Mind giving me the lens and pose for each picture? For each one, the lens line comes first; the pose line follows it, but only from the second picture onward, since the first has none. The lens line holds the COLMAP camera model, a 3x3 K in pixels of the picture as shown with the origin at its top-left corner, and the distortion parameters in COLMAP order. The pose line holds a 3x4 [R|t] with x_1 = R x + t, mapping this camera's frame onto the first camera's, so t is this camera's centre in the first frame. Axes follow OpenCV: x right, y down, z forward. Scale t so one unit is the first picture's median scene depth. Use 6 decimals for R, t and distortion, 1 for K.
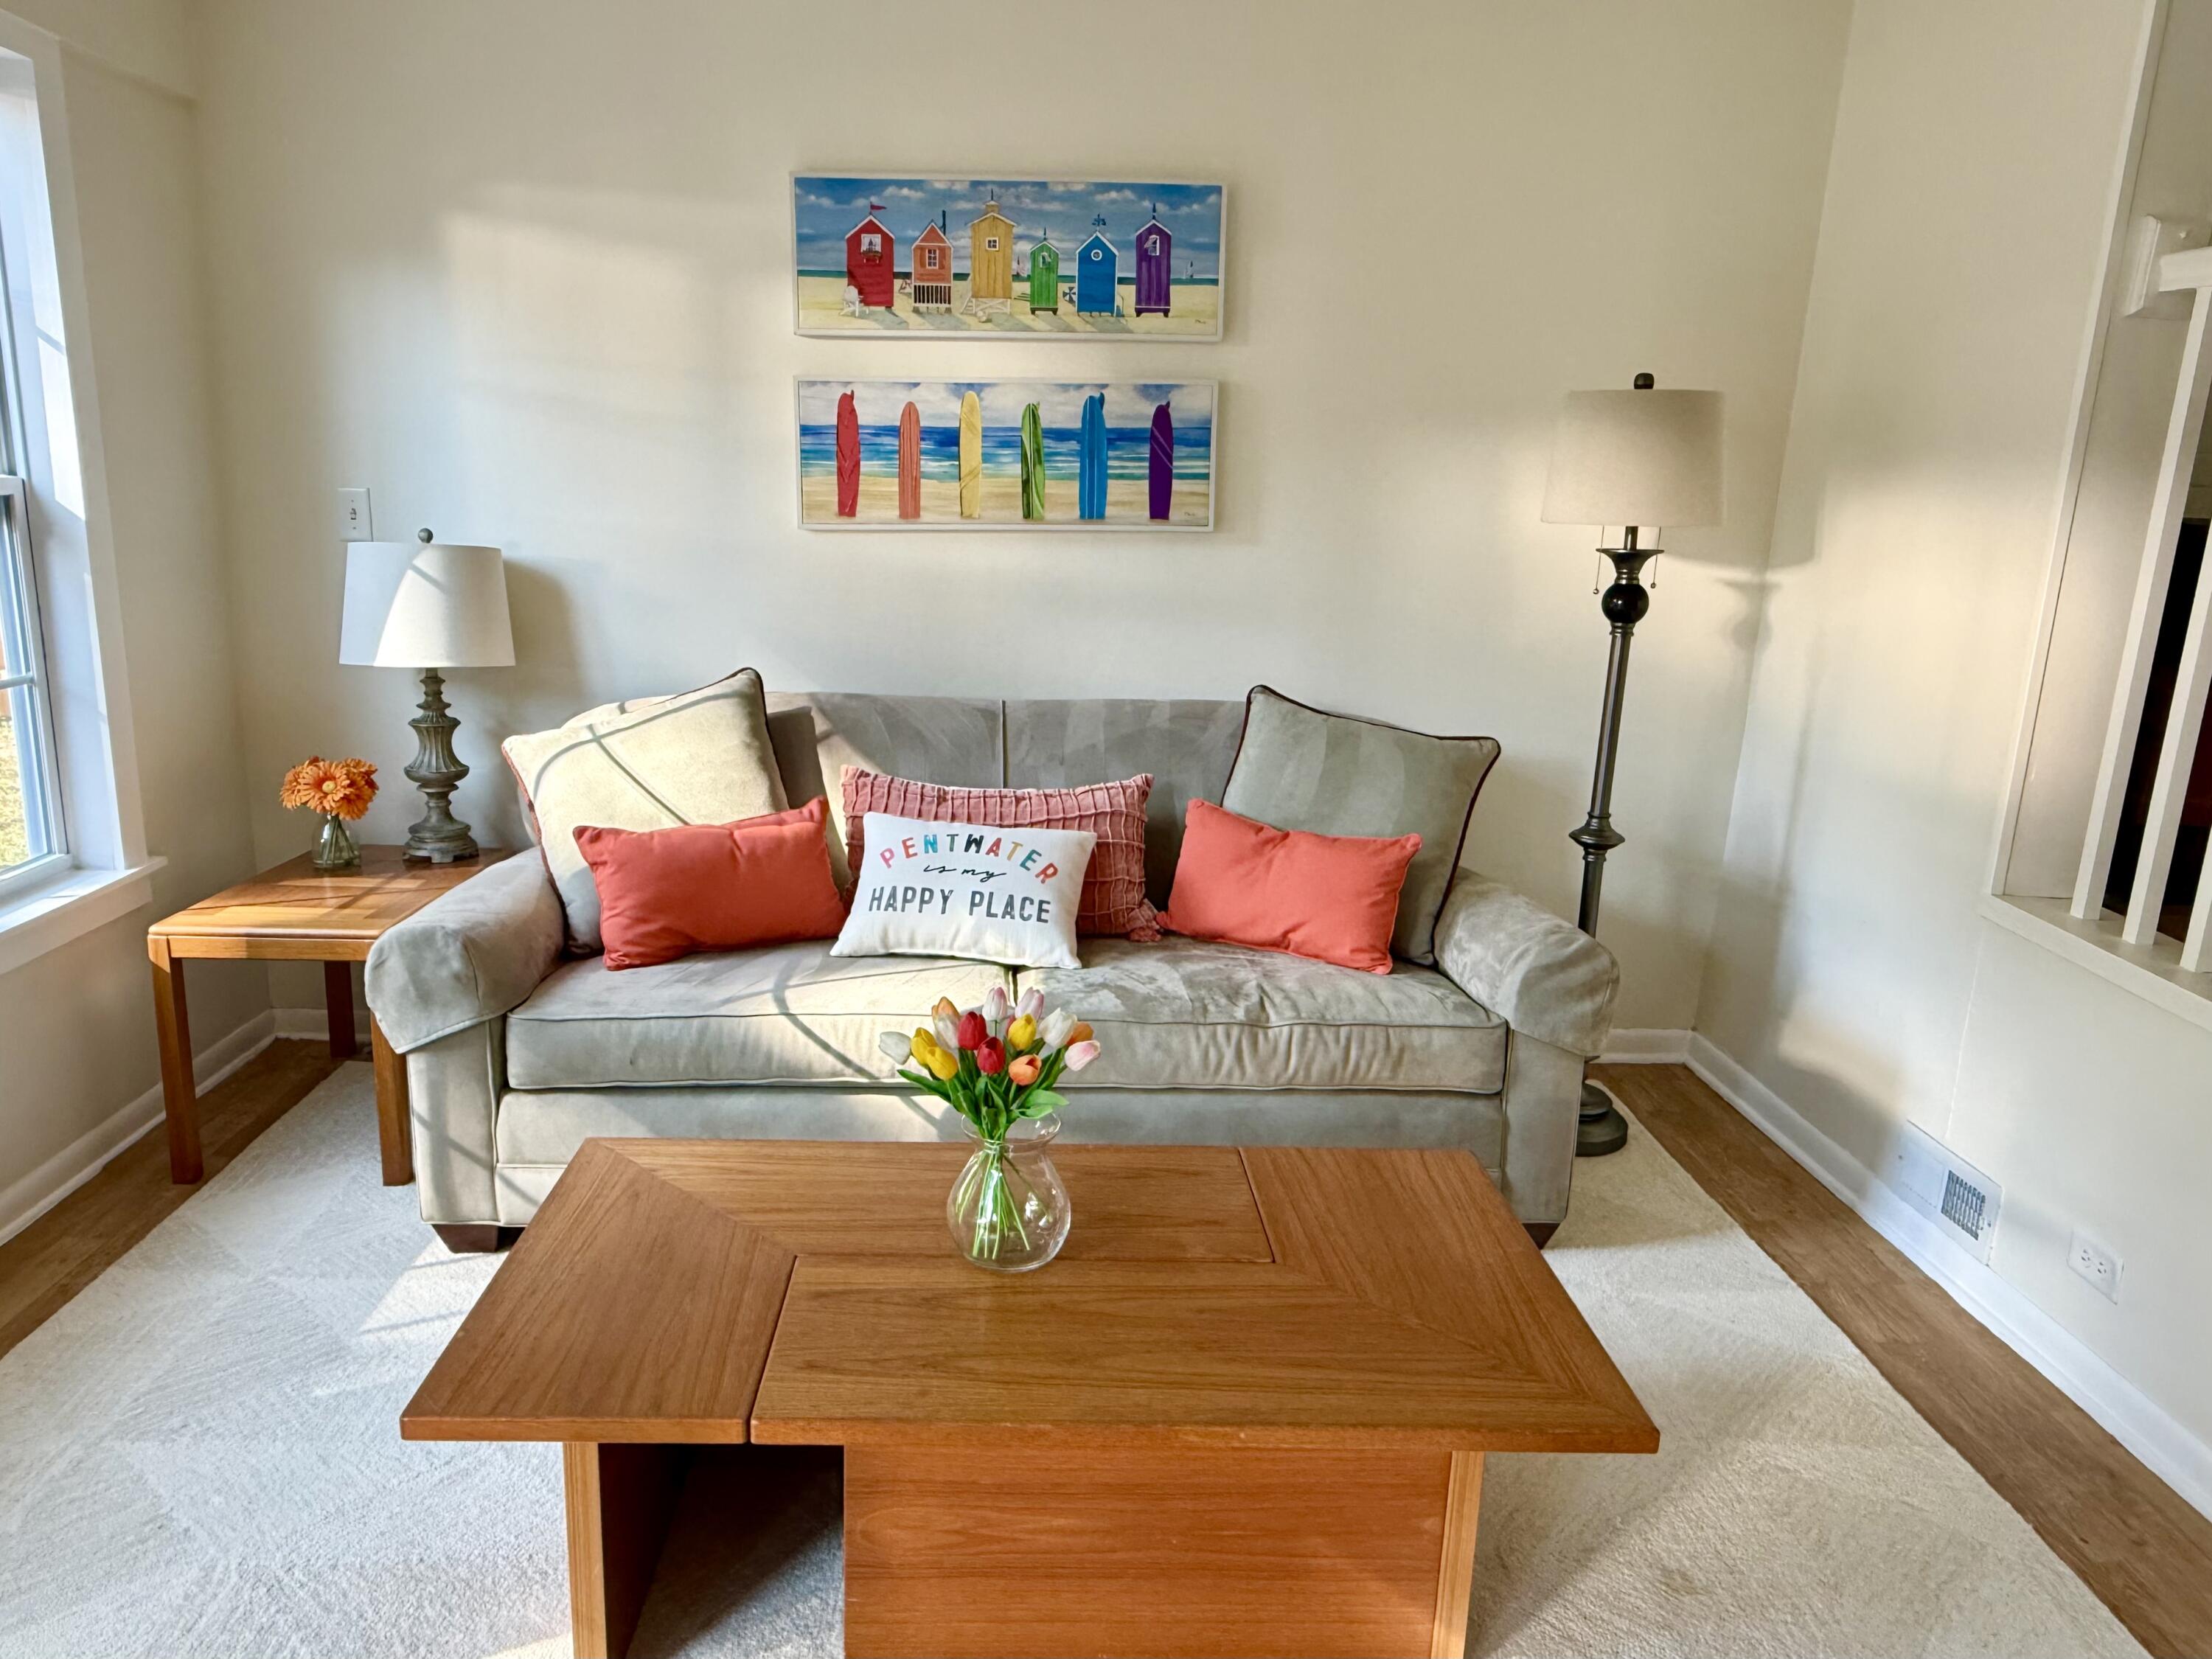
lens RADIAL K [[1489.4, 0, 1100.8], [0, 1489.4, 829.0], [0, 0, 1]] dist [-0.002611, -0.000574]
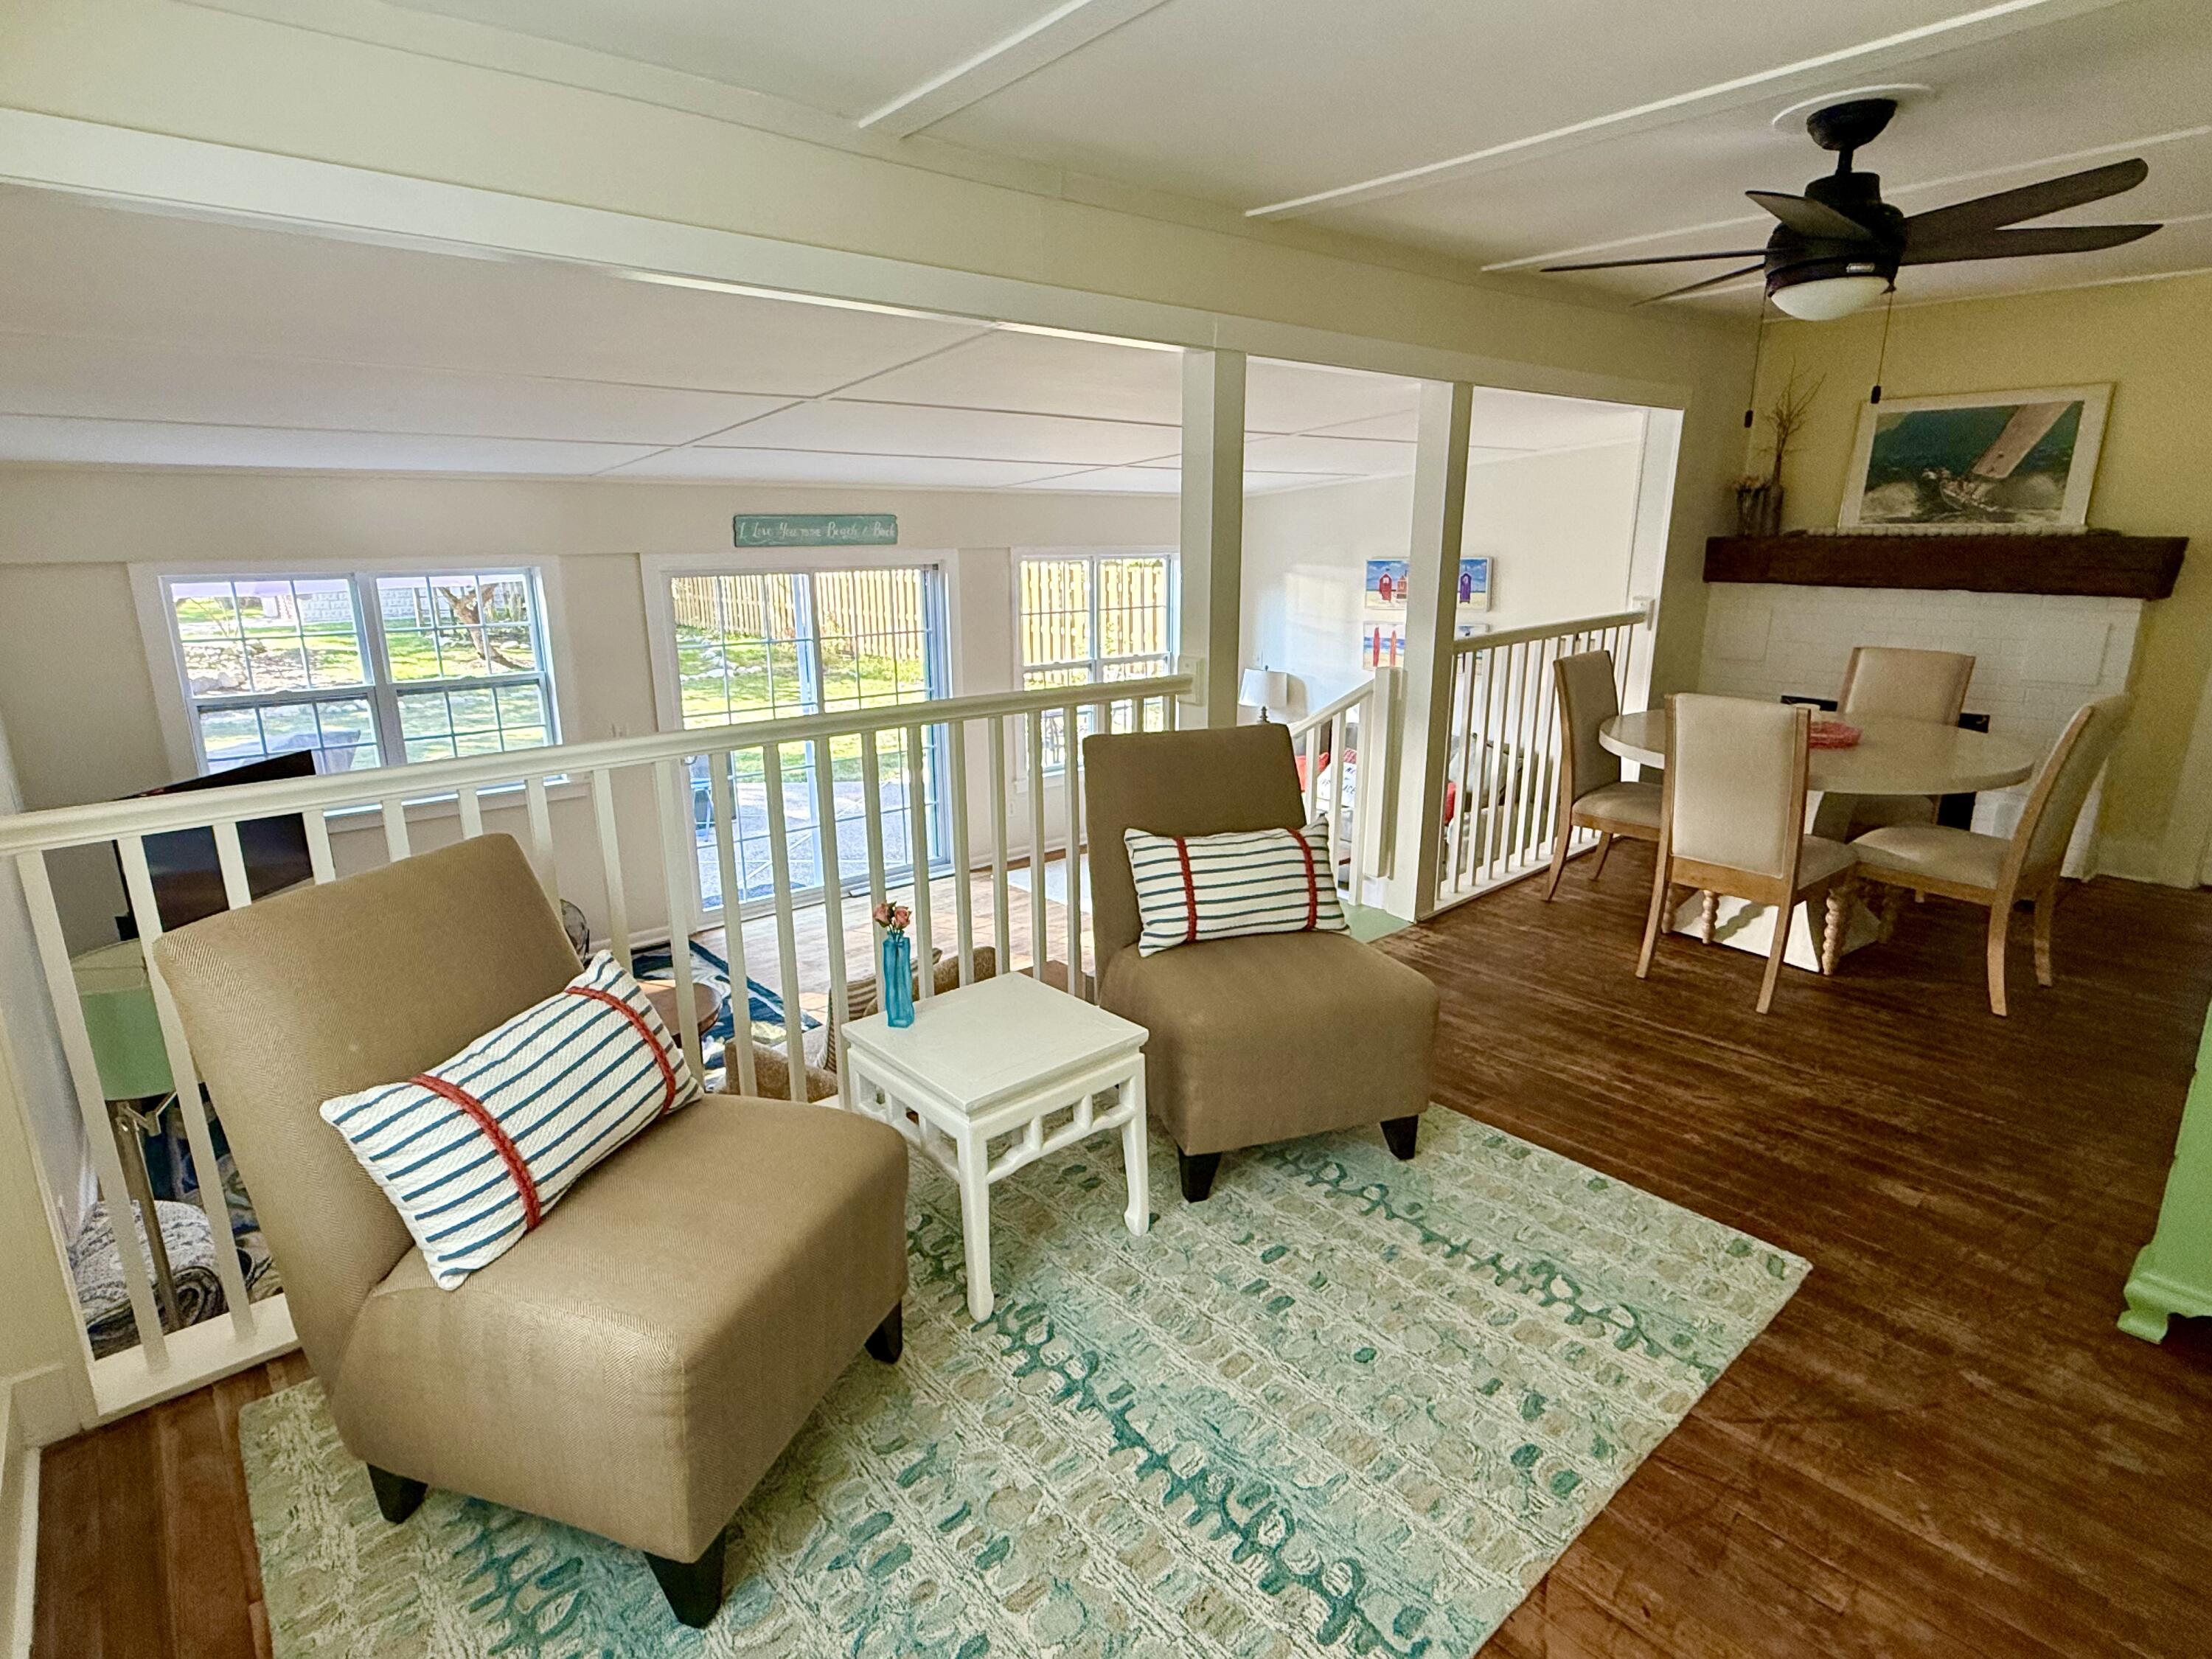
lens RADIAL K [[1141.8, 0, 1105.2], [0, 1141.8, 831.4], [0, 0, 1]] dist [-0.000017, -0.000001]
pose [[0.619501, 0.159863, -0.768546, 1.390898], [-0.150464, 0.985073, 0.083617, 0.012330], [0.770441, 0.063838, 0.634307, -0.927588]]
